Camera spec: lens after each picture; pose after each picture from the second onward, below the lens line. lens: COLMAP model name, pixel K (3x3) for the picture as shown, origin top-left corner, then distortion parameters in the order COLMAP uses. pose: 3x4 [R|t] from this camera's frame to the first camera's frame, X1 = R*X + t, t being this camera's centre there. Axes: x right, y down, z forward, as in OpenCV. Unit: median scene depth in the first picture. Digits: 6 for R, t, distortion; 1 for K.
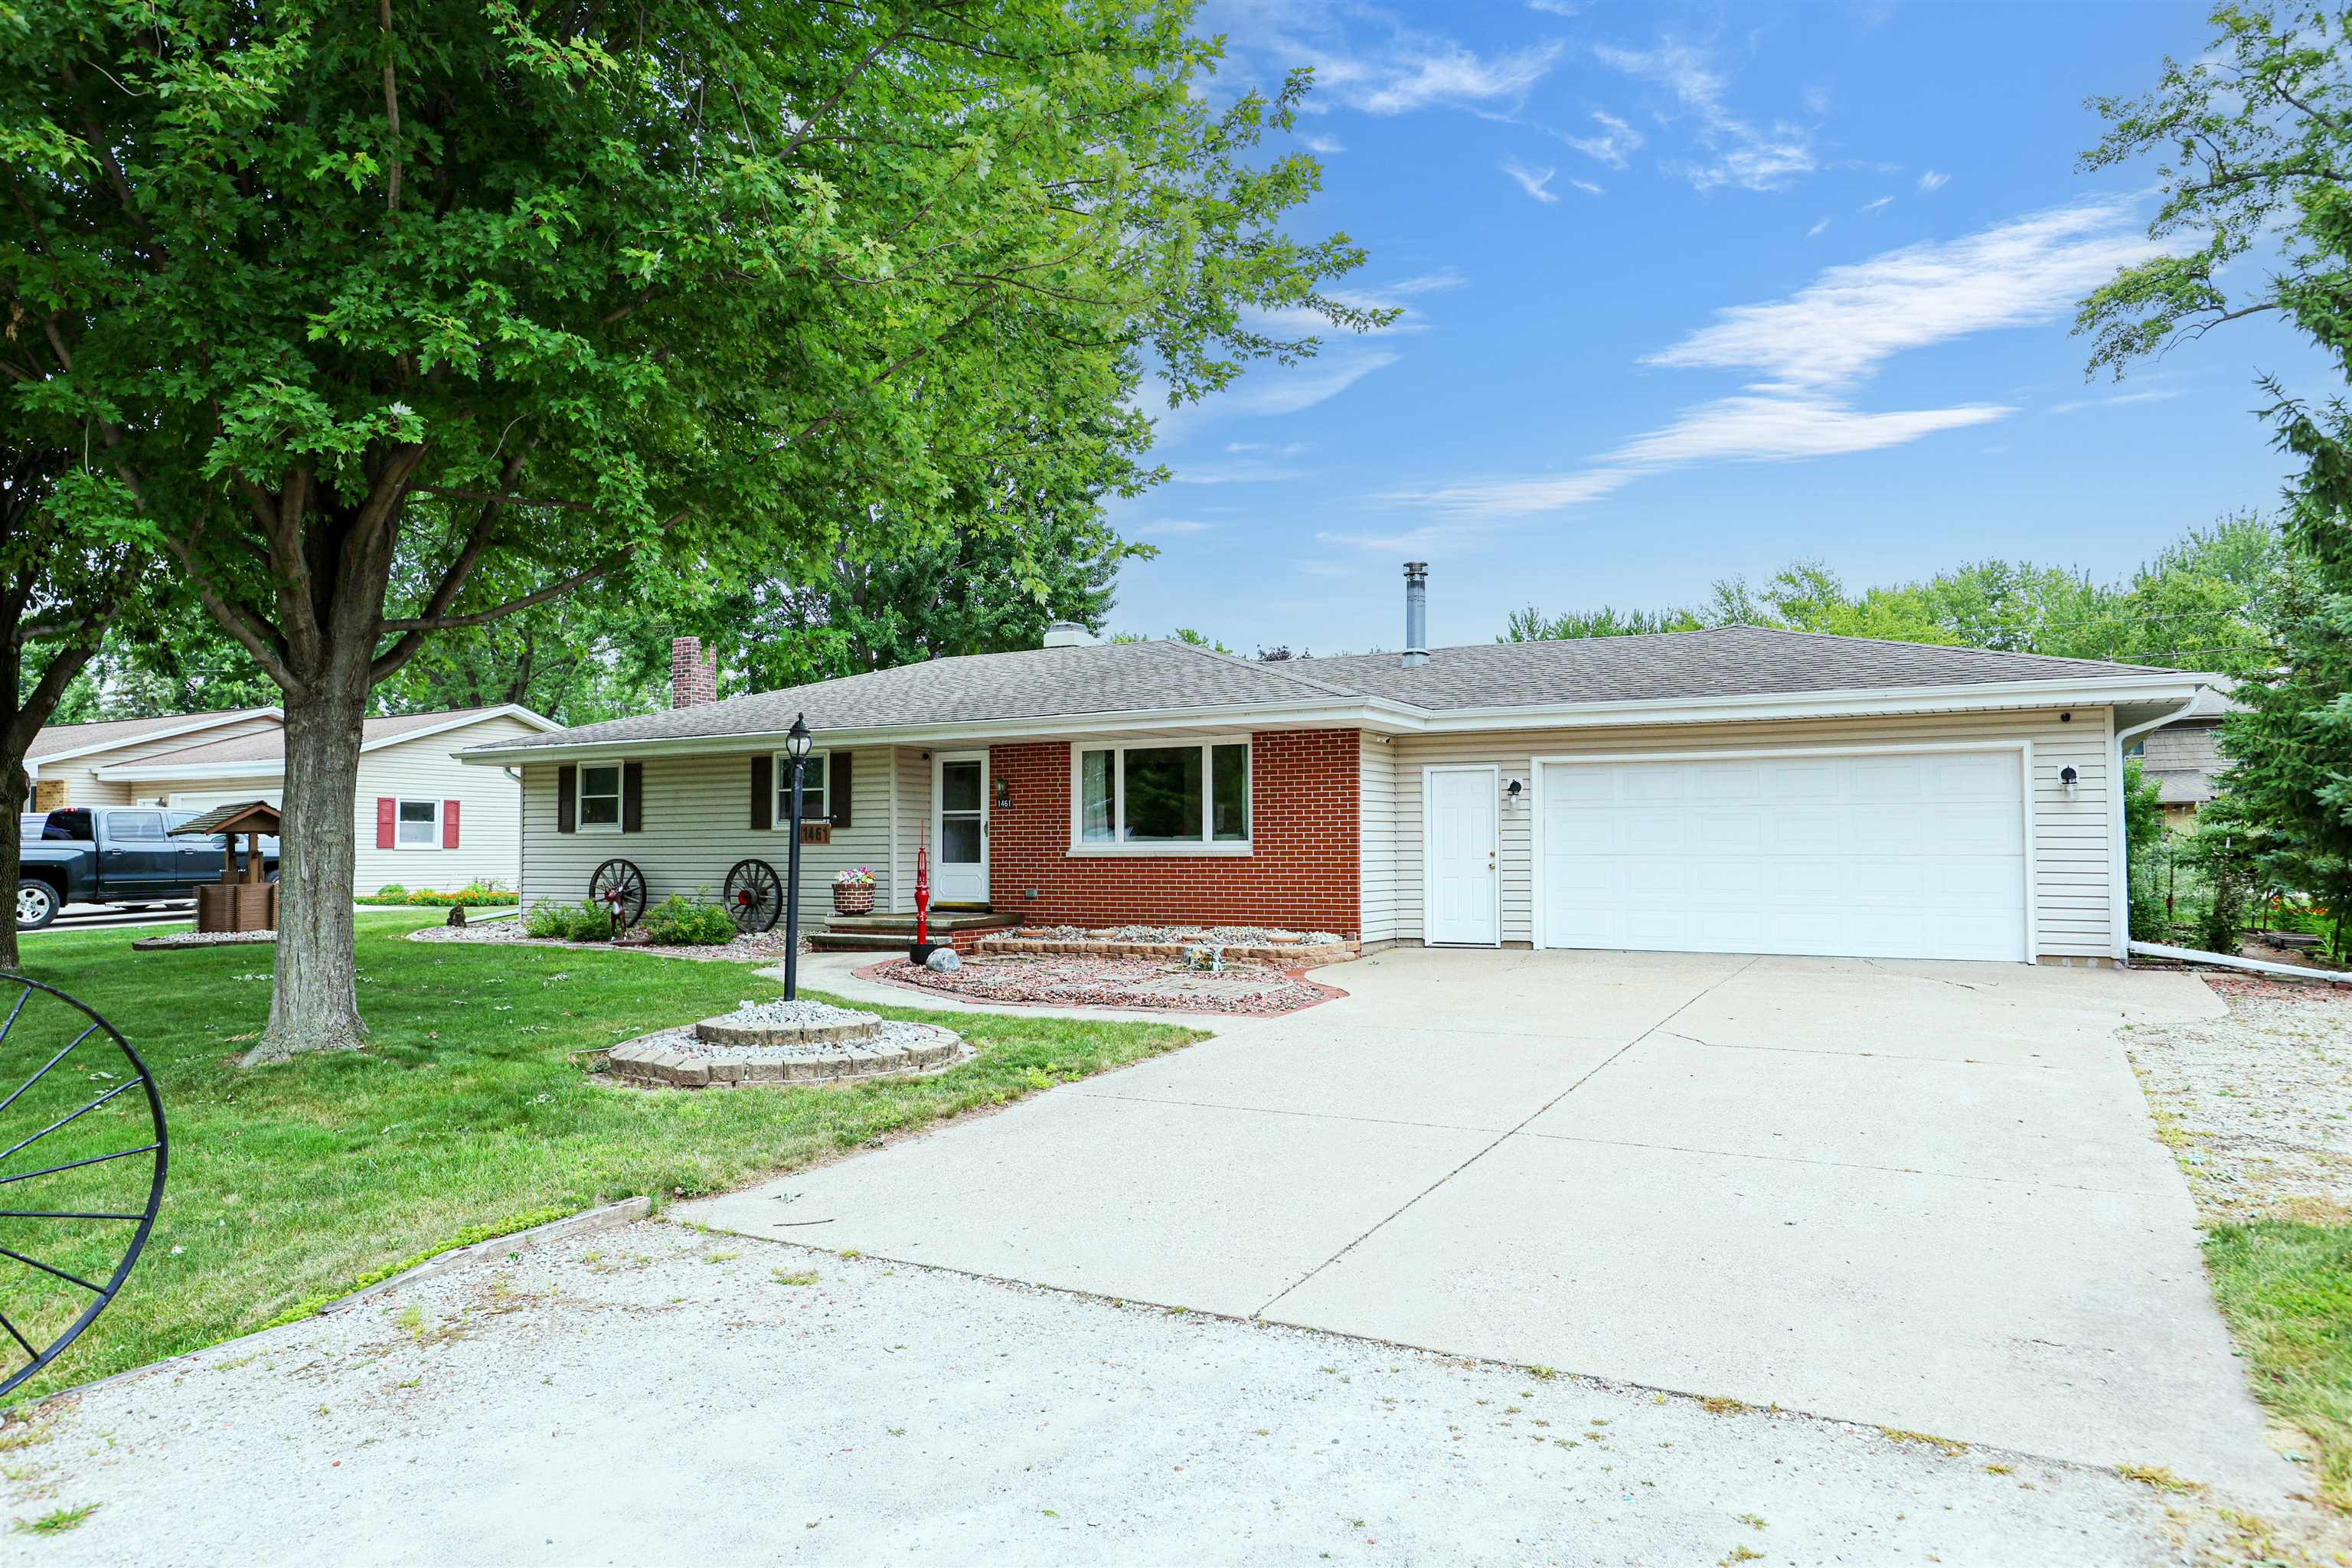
lens RADIAL K [[1501.4, 0, 1166.8], [0, 1501.4, 778.4], [0, 0, 1]] dist [-0.033909, -0.001888]
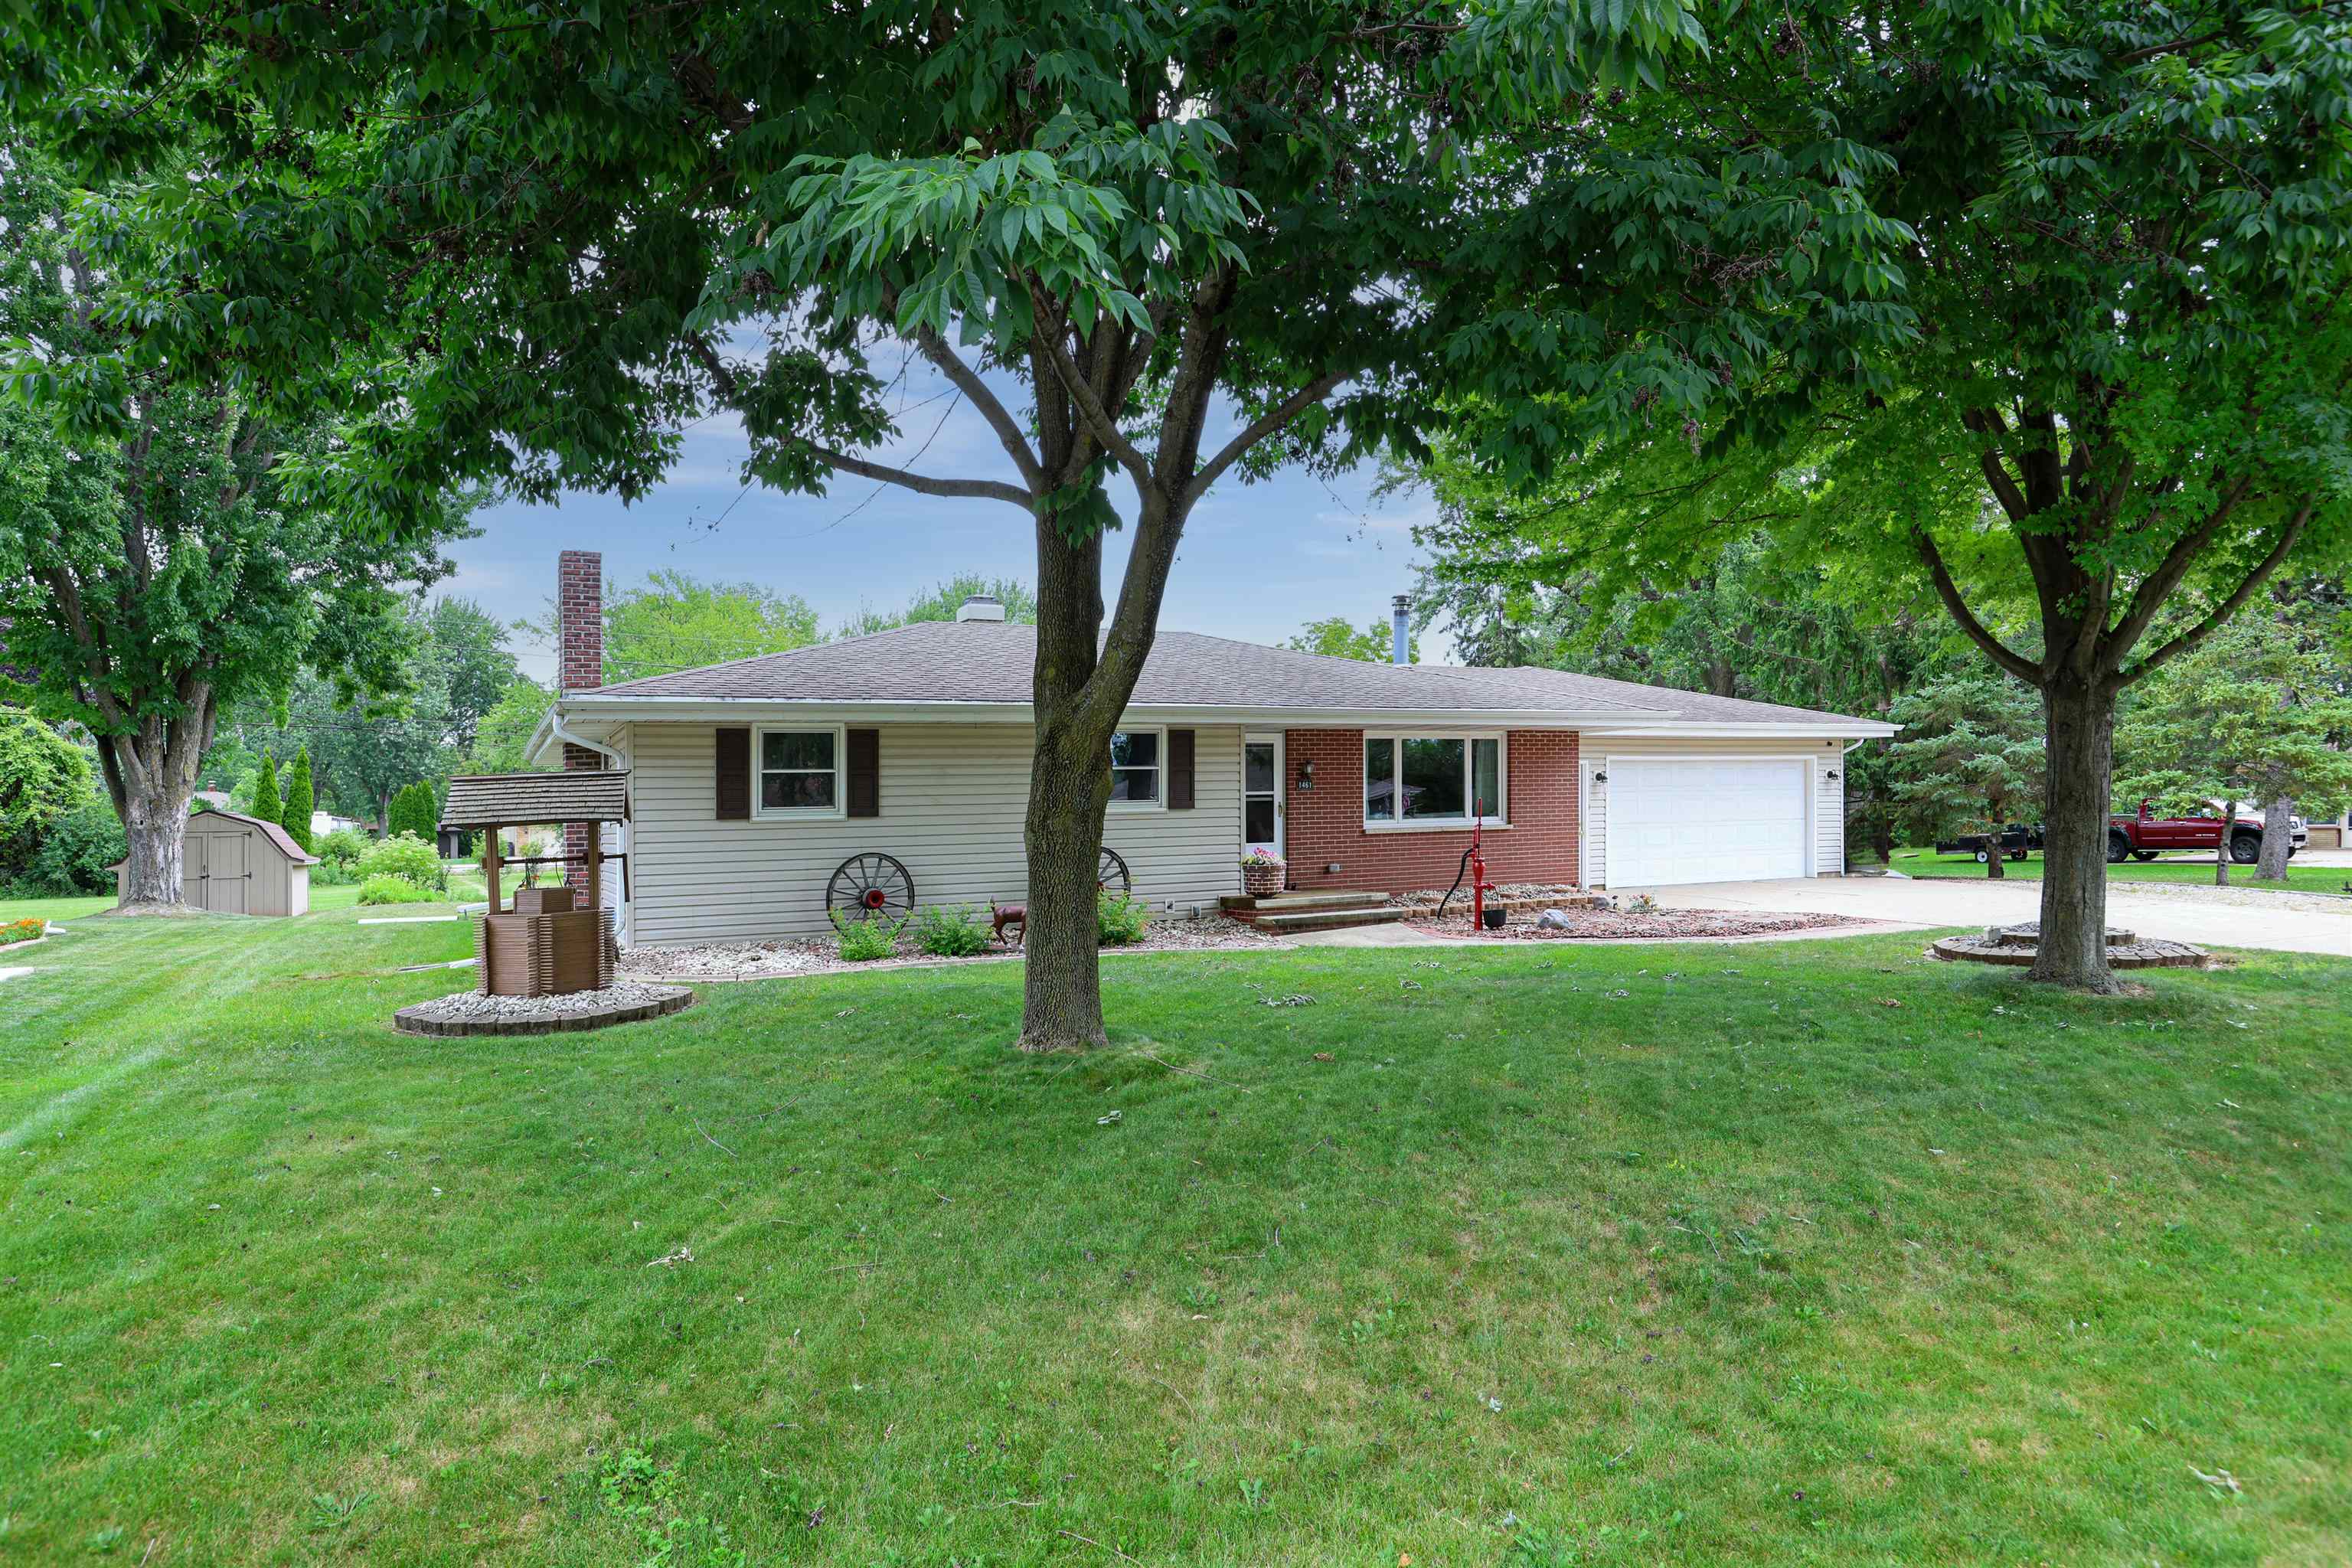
lens RADIAL K [[1488.5, 0, 1189.0], [0, 1488.5, 786.9], [0, 0, 1]] dist [-0.028936, -0.000456]
pose [[0.550379, 0.010358, 0.834850, -1.006304], [-0.014059, 0.999896, -0.003138, 0.022038], [-0.834796, -0.010010, 0.550468, 0.482458]]
